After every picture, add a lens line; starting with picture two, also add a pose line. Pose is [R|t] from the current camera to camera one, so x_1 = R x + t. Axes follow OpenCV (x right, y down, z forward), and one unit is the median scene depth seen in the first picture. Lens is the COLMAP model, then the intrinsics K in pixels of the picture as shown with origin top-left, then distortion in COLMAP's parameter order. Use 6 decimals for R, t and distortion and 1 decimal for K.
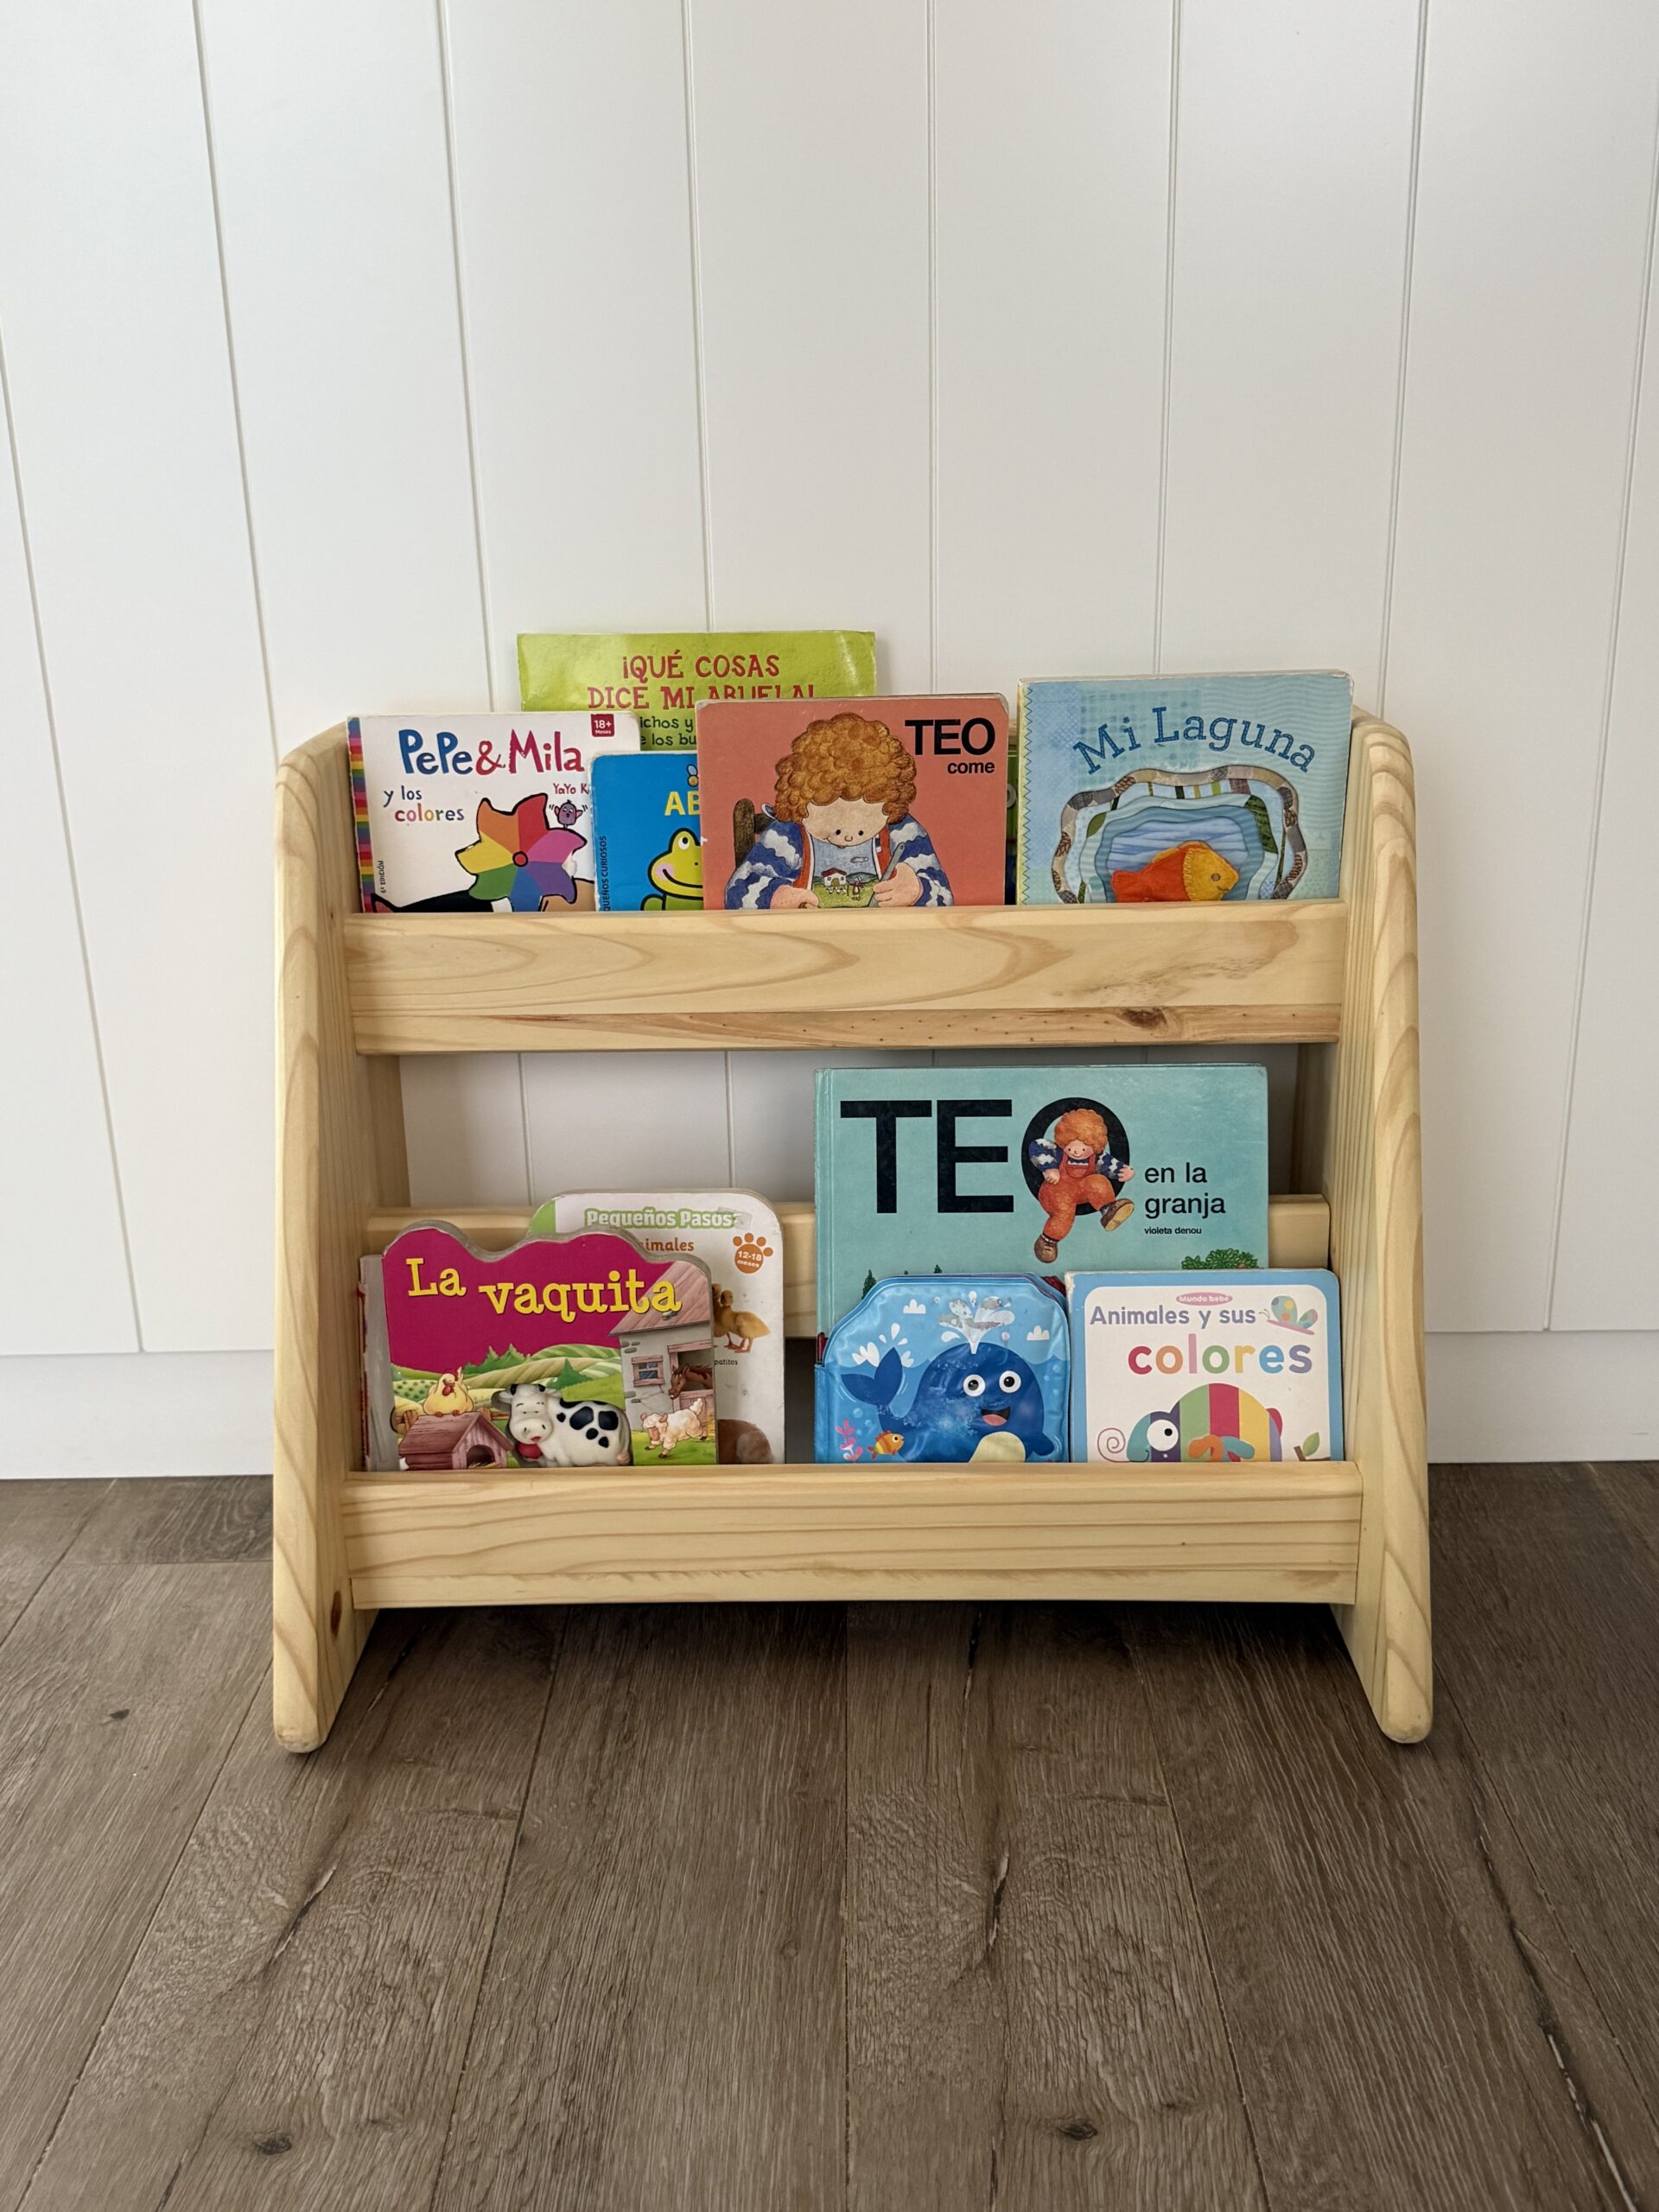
lens RADIAL K [[1996.6, 0, 792.1], [0, 1996.6, 1100.0], [0, 0, 1]] dist [0.187425, -0.321343]
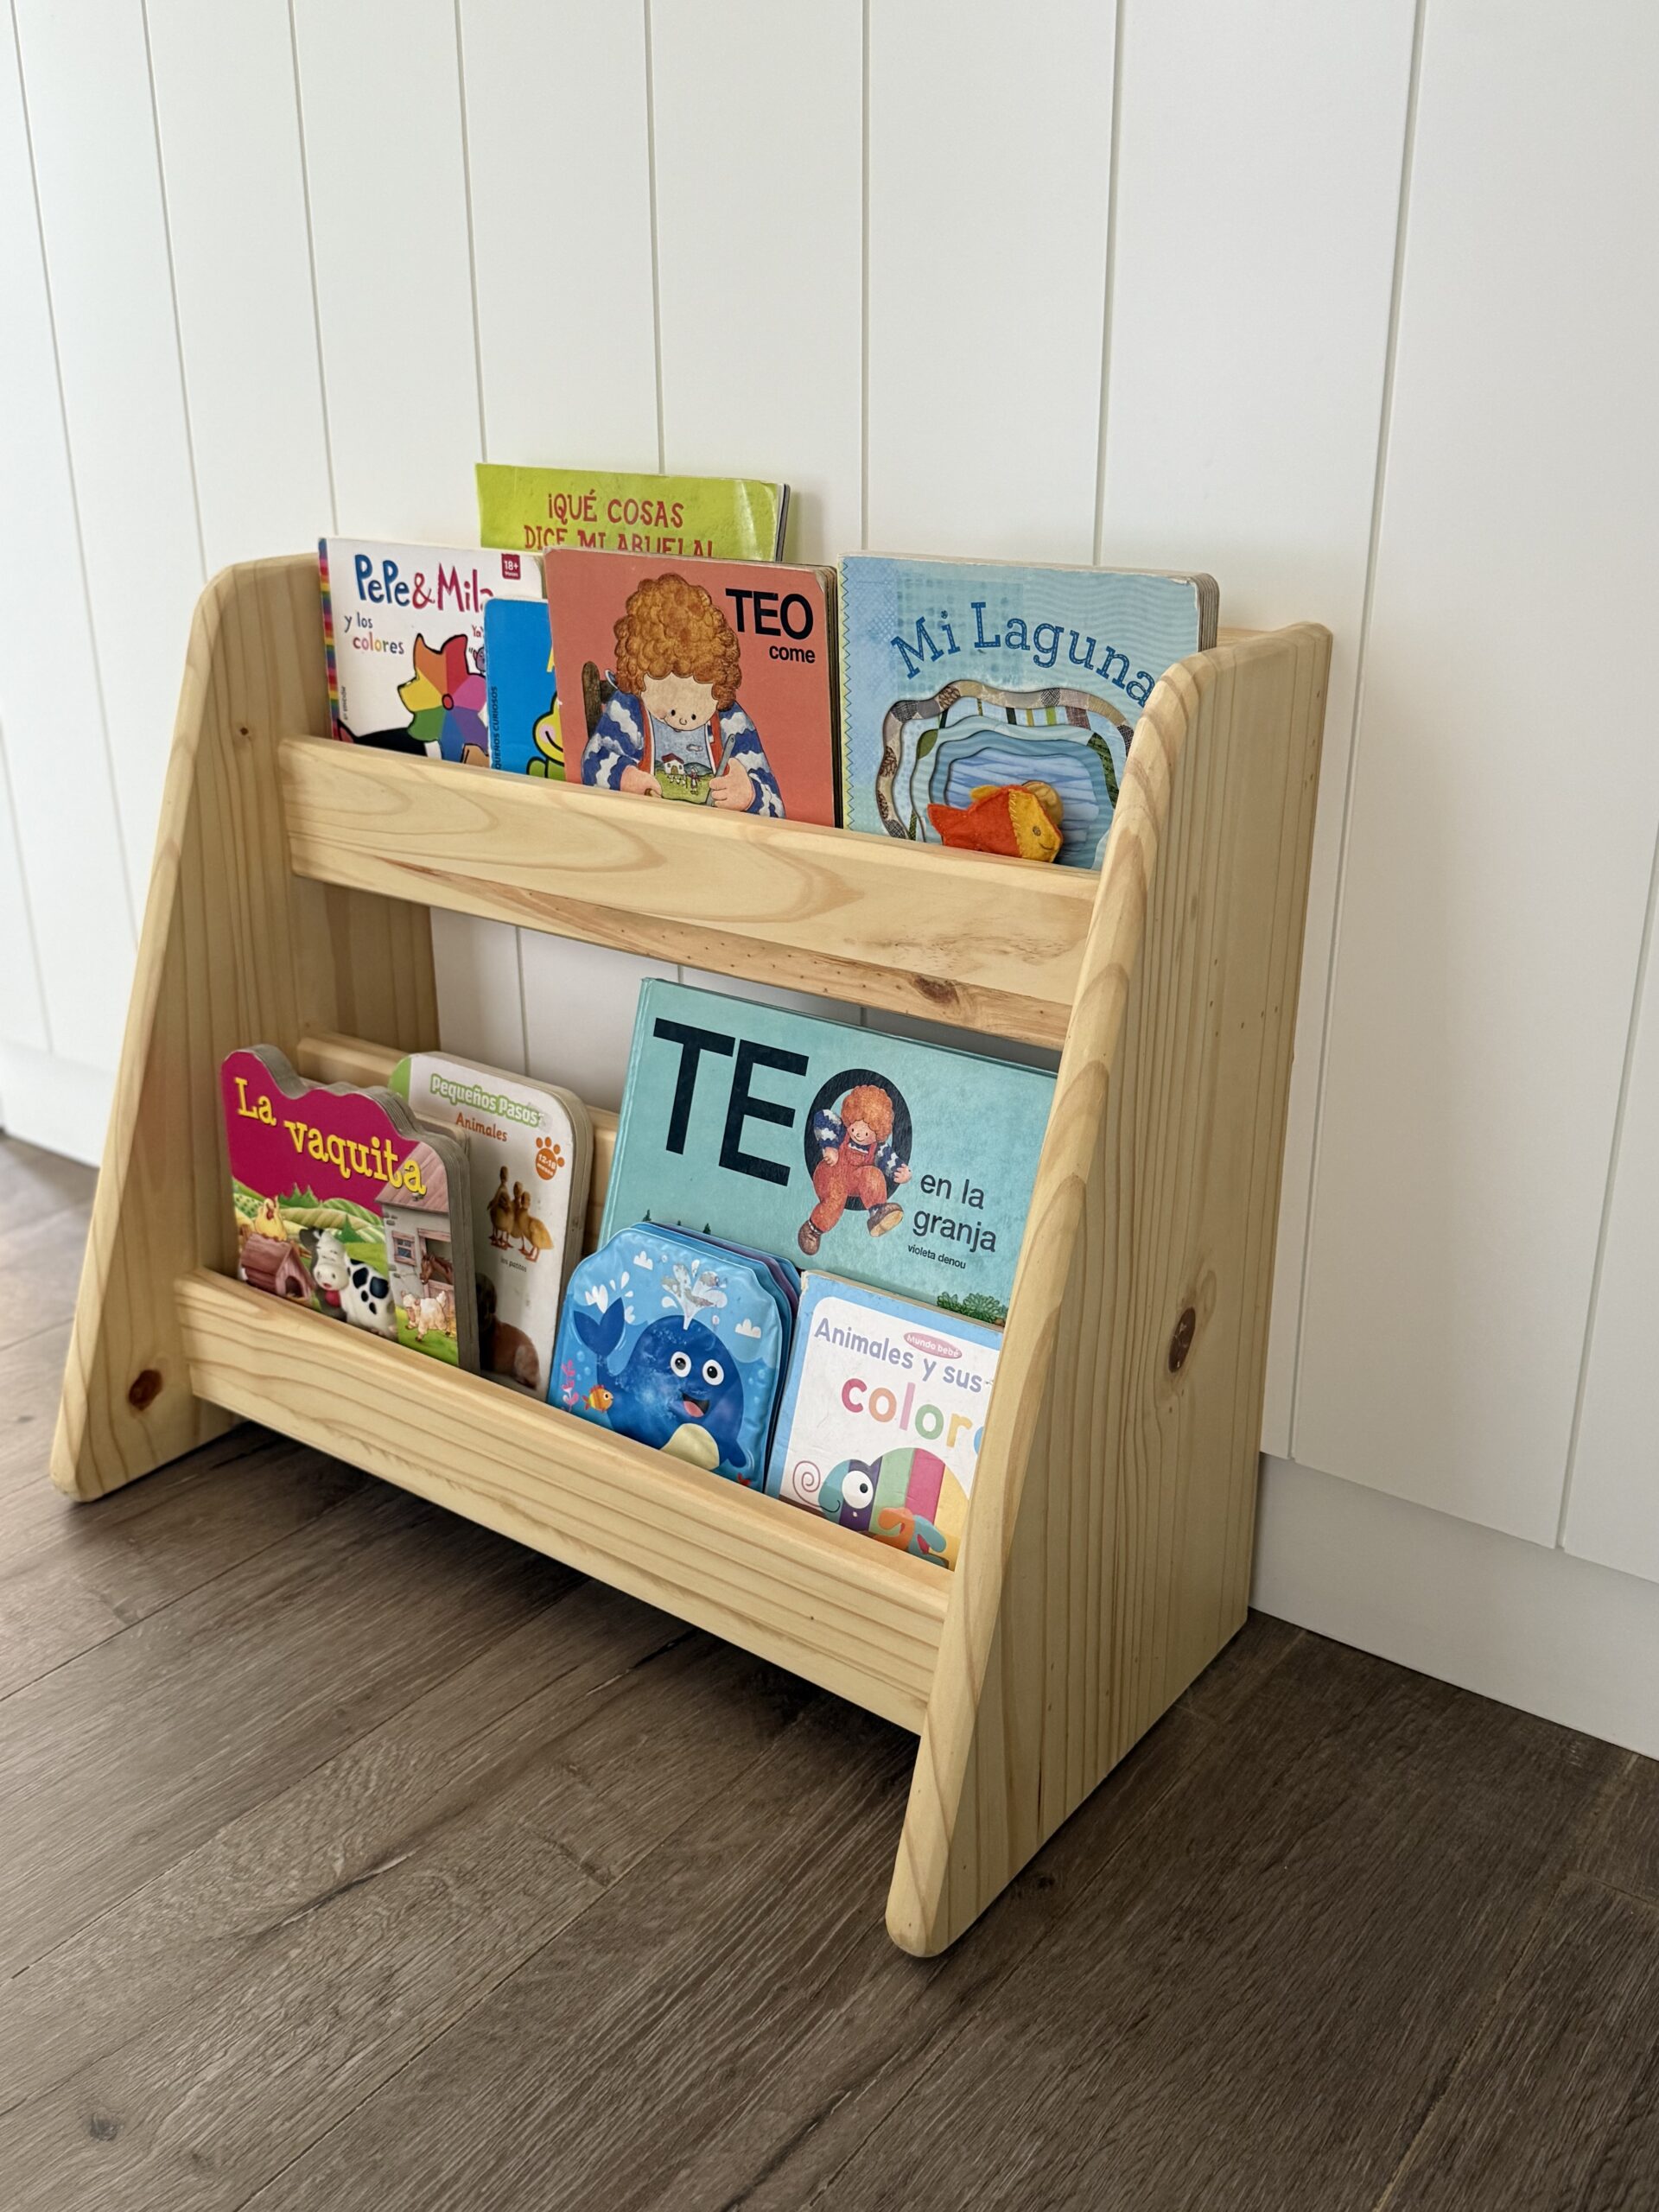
lens RADIAL K [[1996.6, 0, 792.1], [0, 1996.6, 1100.0], [0, 0, 1]] dist [0.187425, -0.321343]
pose [[0.807217, 0.225483, -0.545489, 0.579028], [-0.192619, 0.974195, 0.117654, -0.081858], [0.557941, 0.010099, 0.829819, 0.301105]]
